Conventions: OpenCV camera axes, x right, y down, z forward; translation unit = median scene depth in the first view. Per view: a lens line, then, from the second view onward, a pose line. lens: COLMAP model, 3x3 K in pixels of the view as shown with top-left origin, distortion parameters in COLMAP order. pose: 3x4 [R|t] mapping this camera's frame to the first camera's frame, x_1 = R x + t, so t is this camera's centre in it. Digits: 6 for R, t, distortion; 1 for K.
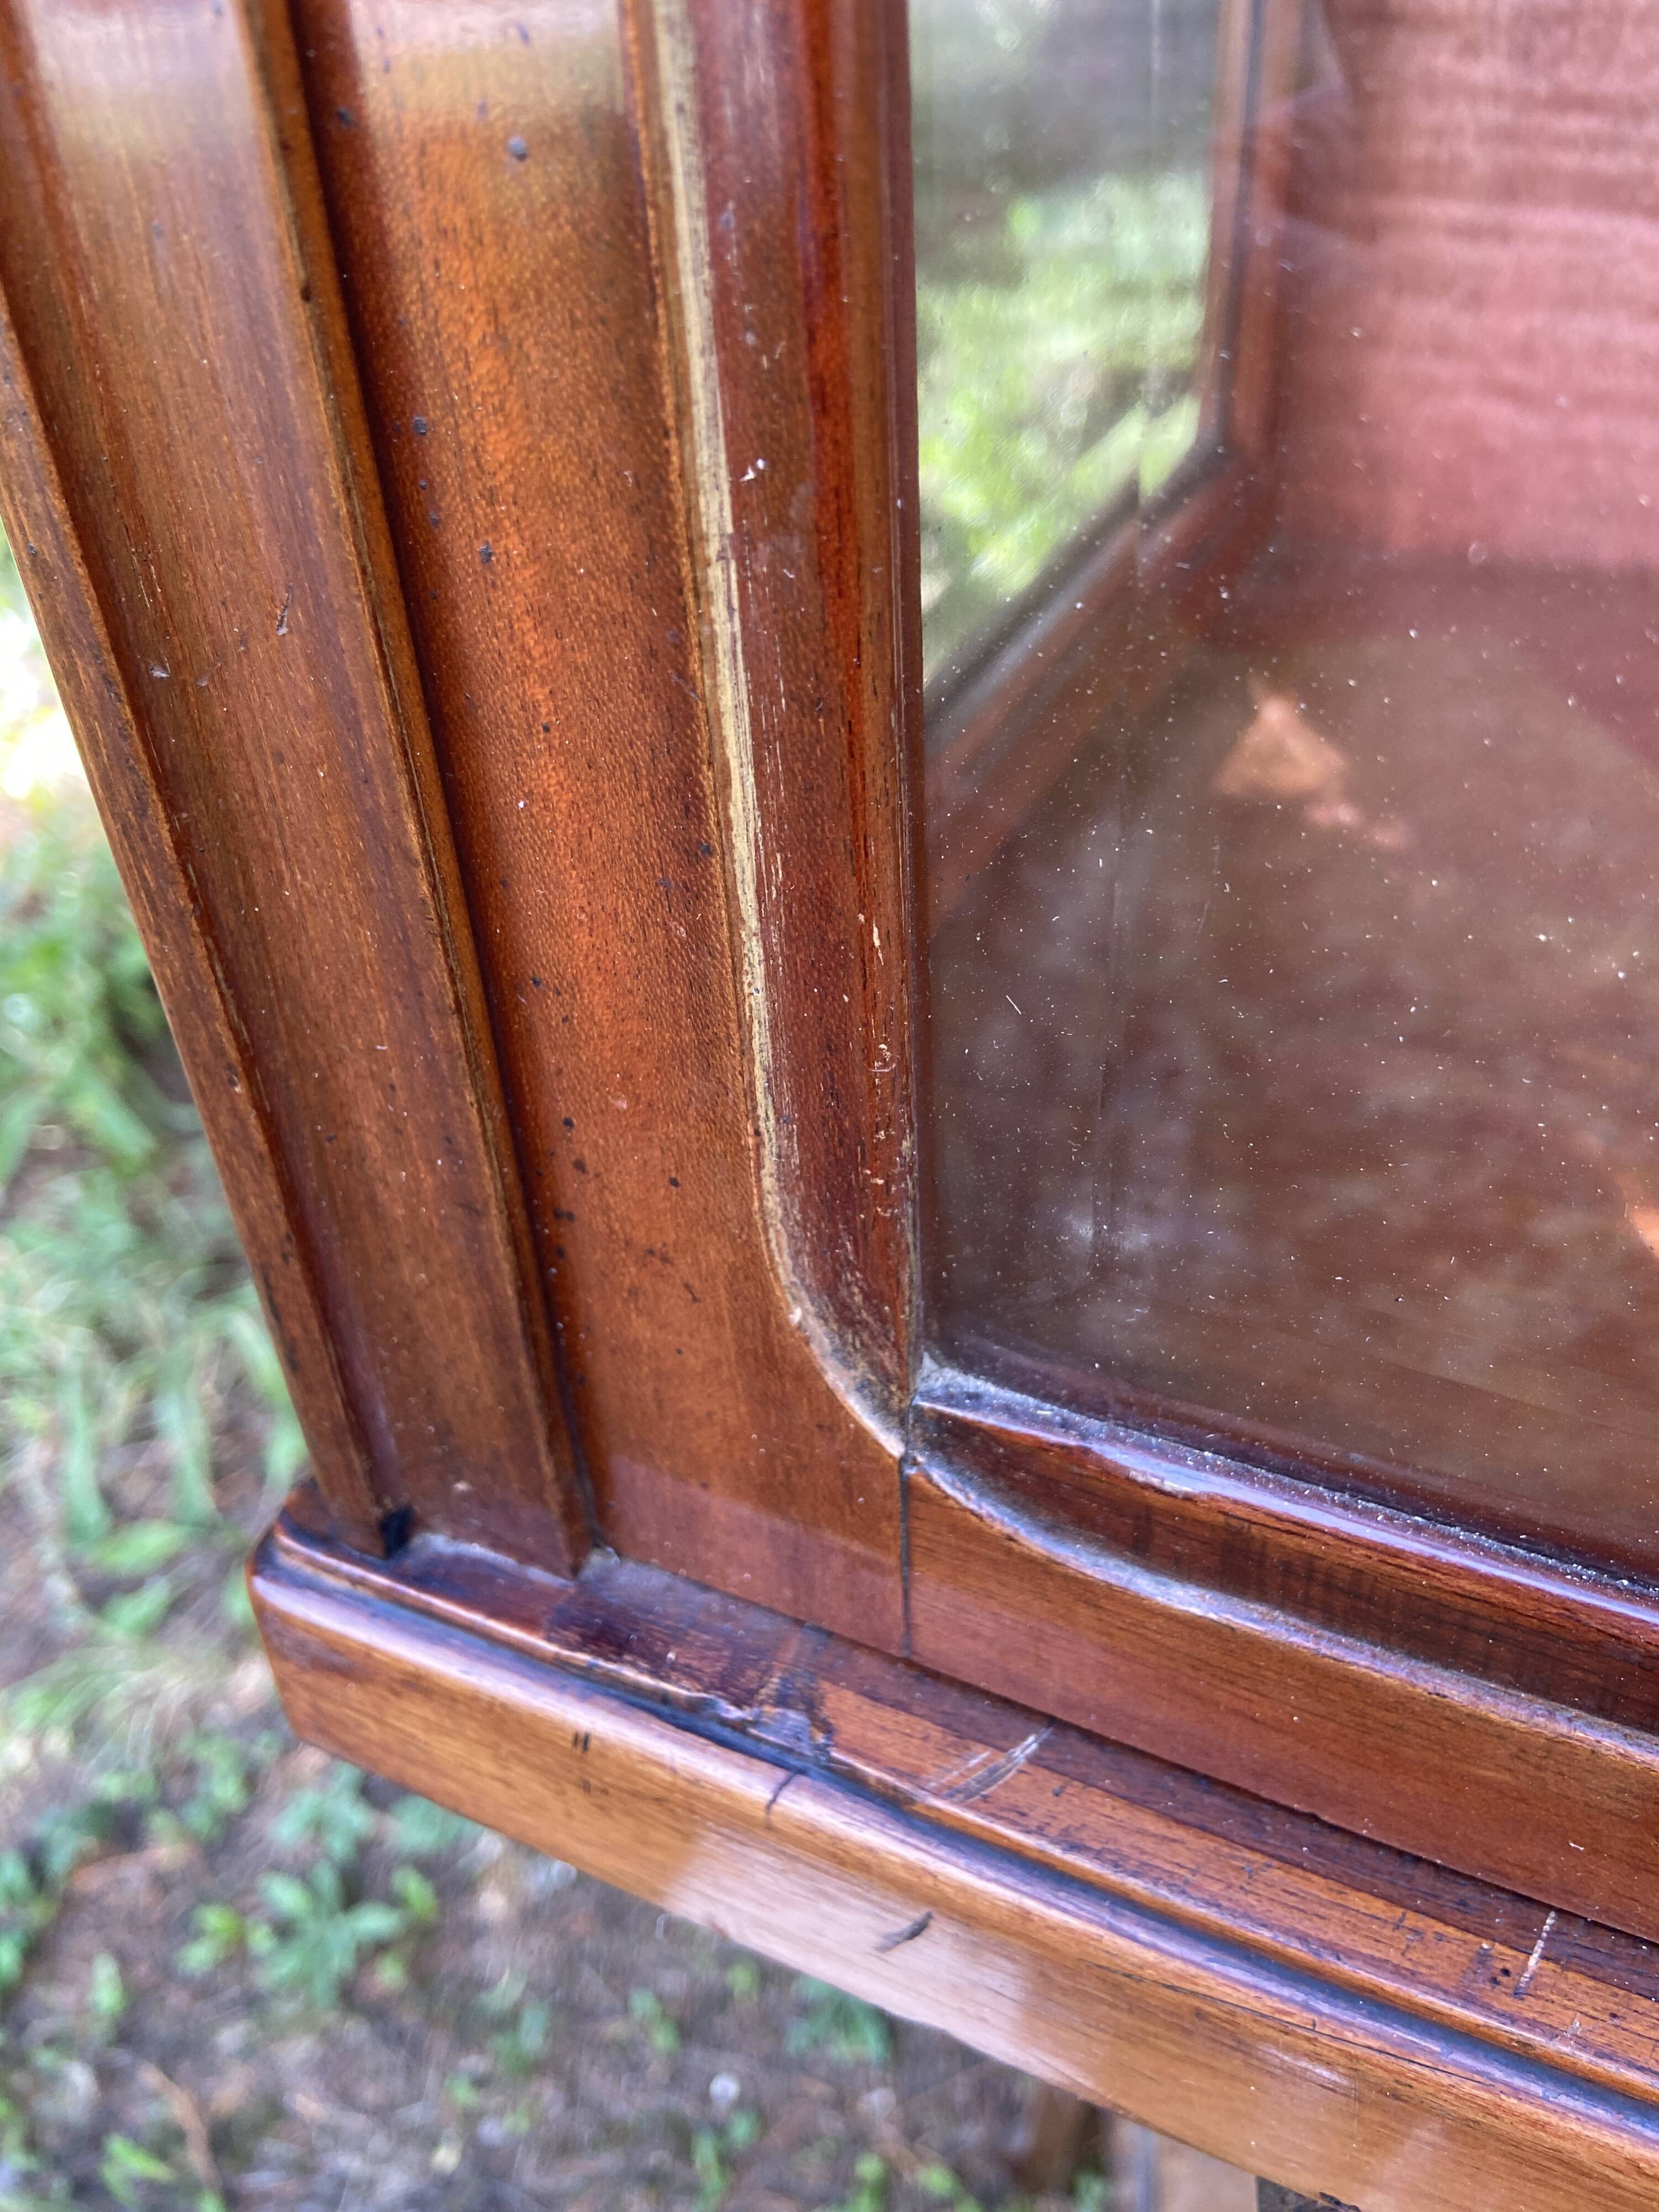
lens RADIAL K [[1684.0, 0, 843.5], [0, 1684.0, 1086.2], [0, 0, 1]] dist [0.126827, -0.200340]
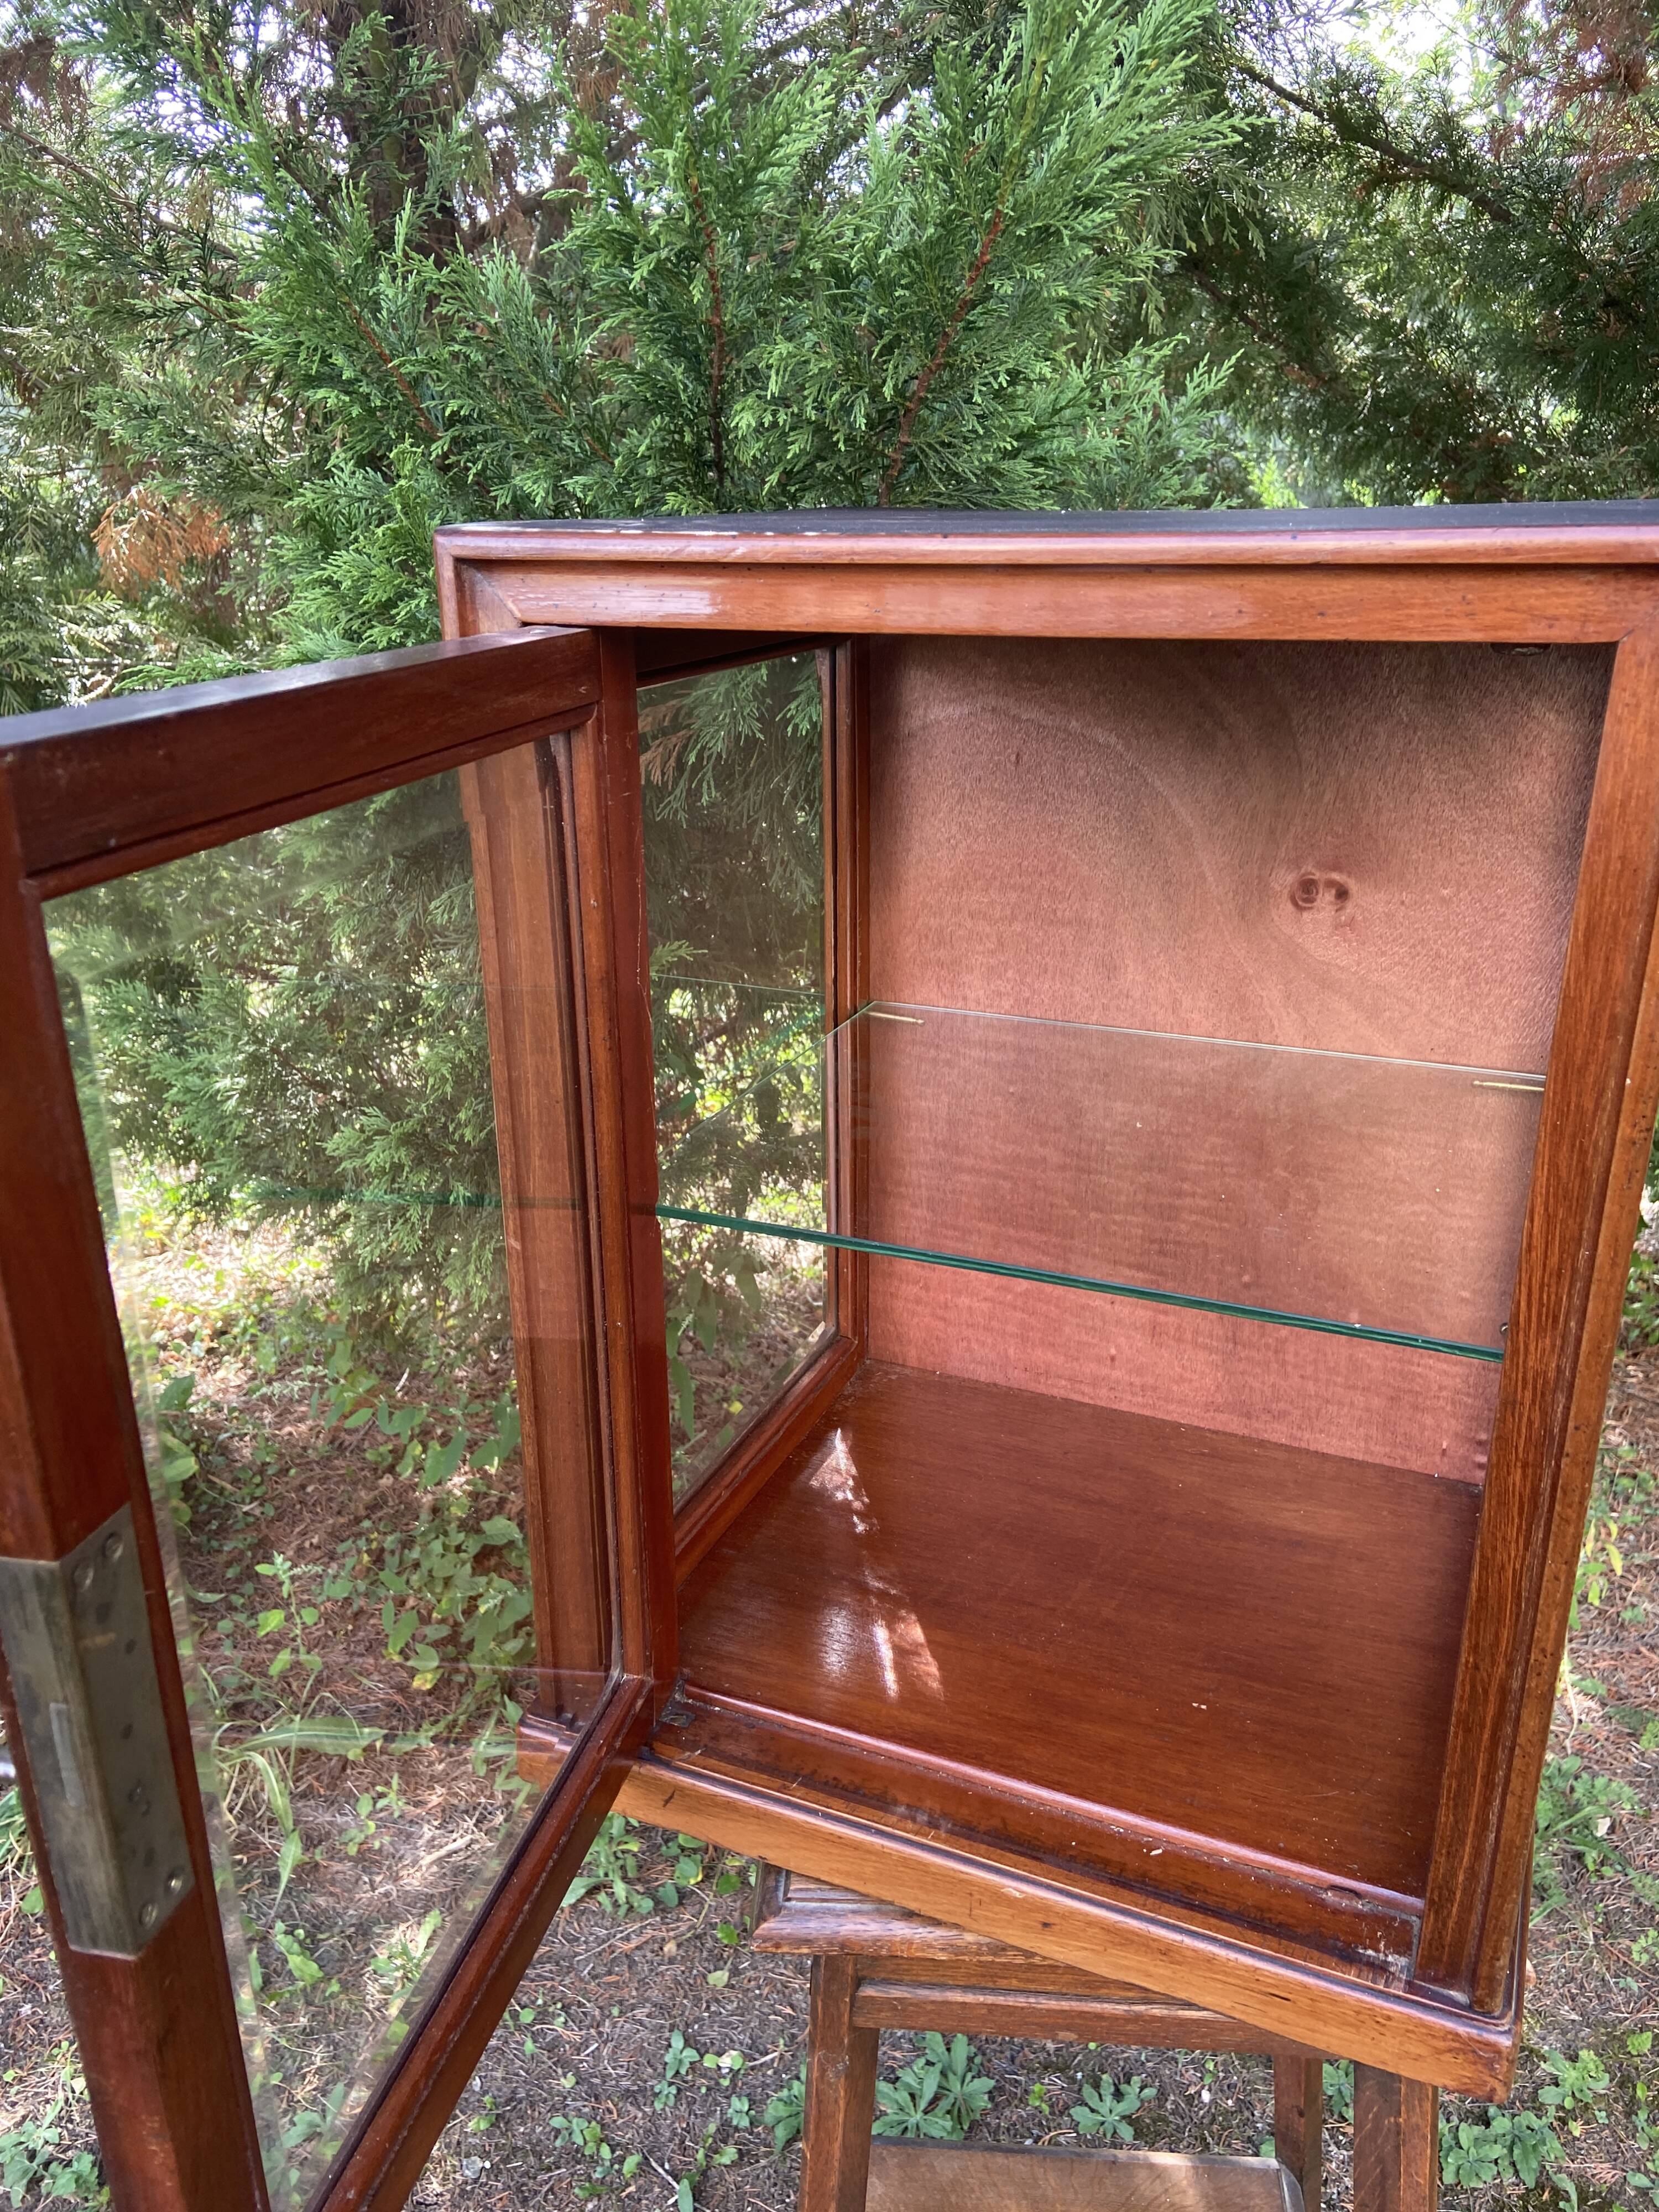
lens RADIAL K [[1648.2, 0, 842.6], [0, 1648.2, 1110.1], [0, 0, 1]] dist [0.116228, -0.147734]
pose [[0.998483, 0.025772, 0.048656, 0.219900], [-0.012341, 0.965962, -0.258390, -0.108286], [-0.053660, 0.257398, 0.964815, -3.586824]]
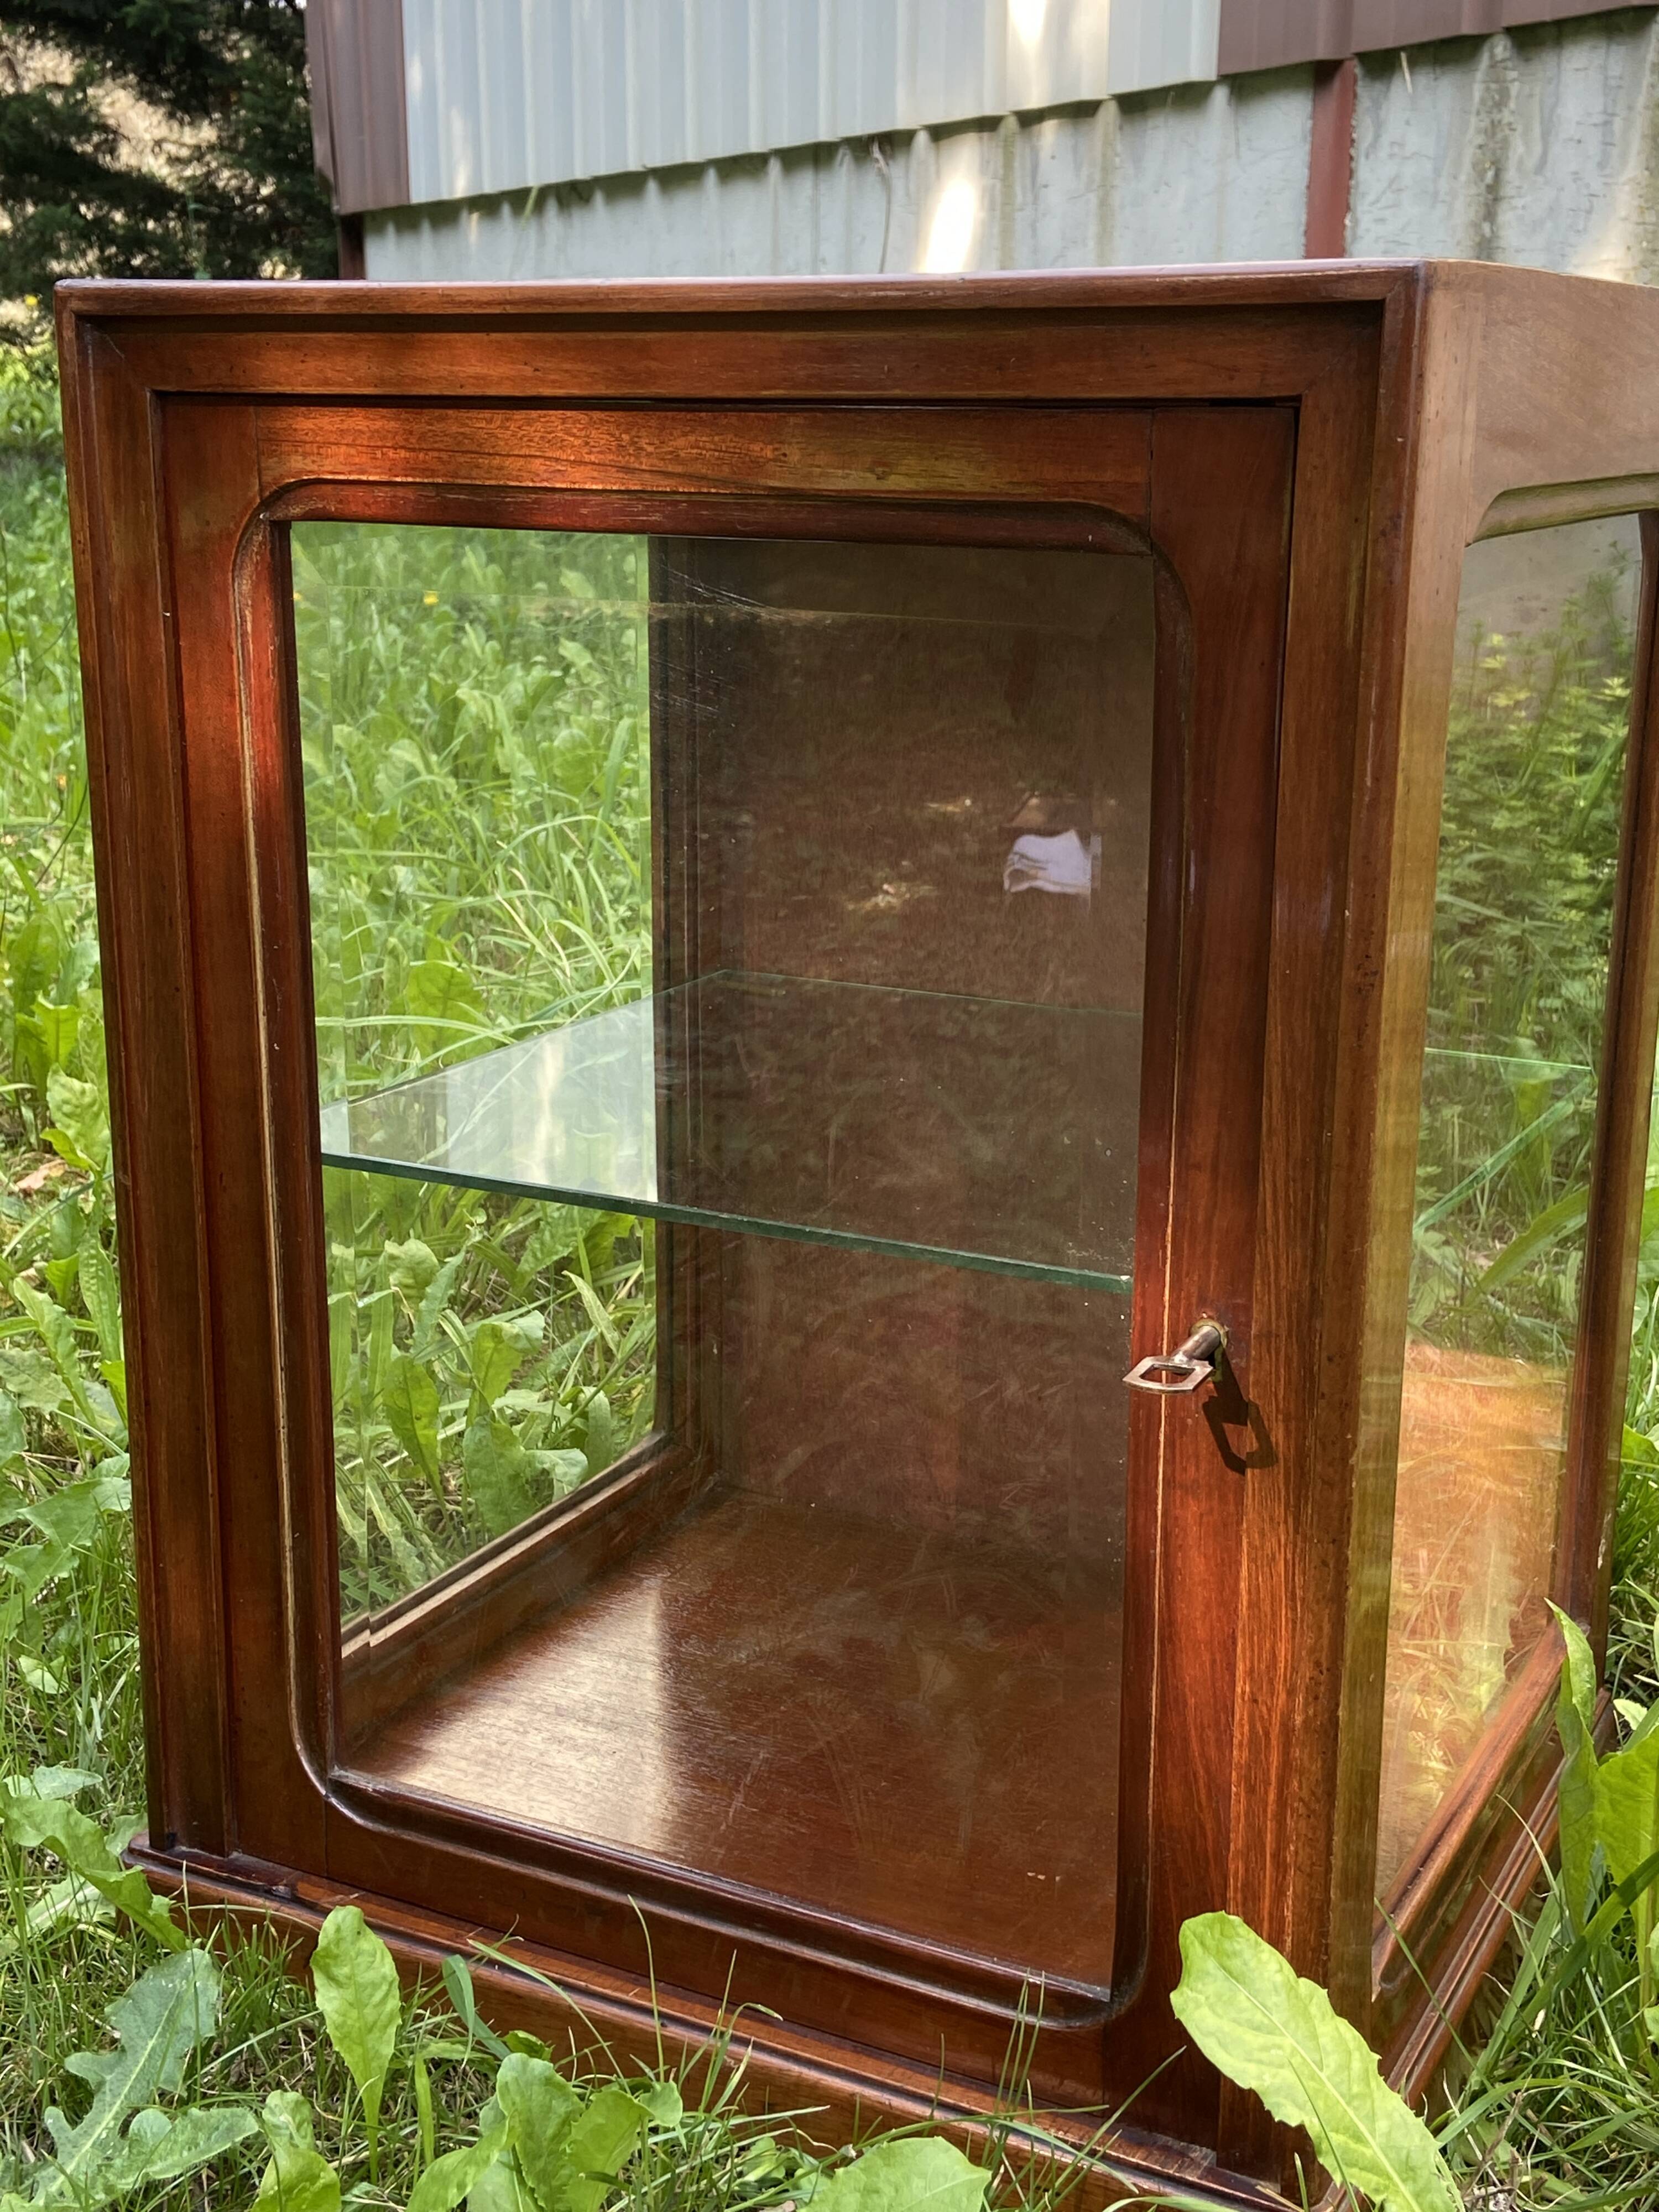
lens RADIAL K [[2731.0, 0, 831.7], [0, 2731.0, 1079.8], [0, 0, 1]] dist [0.118049, -0.030741]
pose [[0.997847, 0.058563, -0.029540, 1.074229], [-0.065245, 0.932422, -0.355433, 0.740703], [0.006728, 0.356595, 0.934235, -4.485308]]
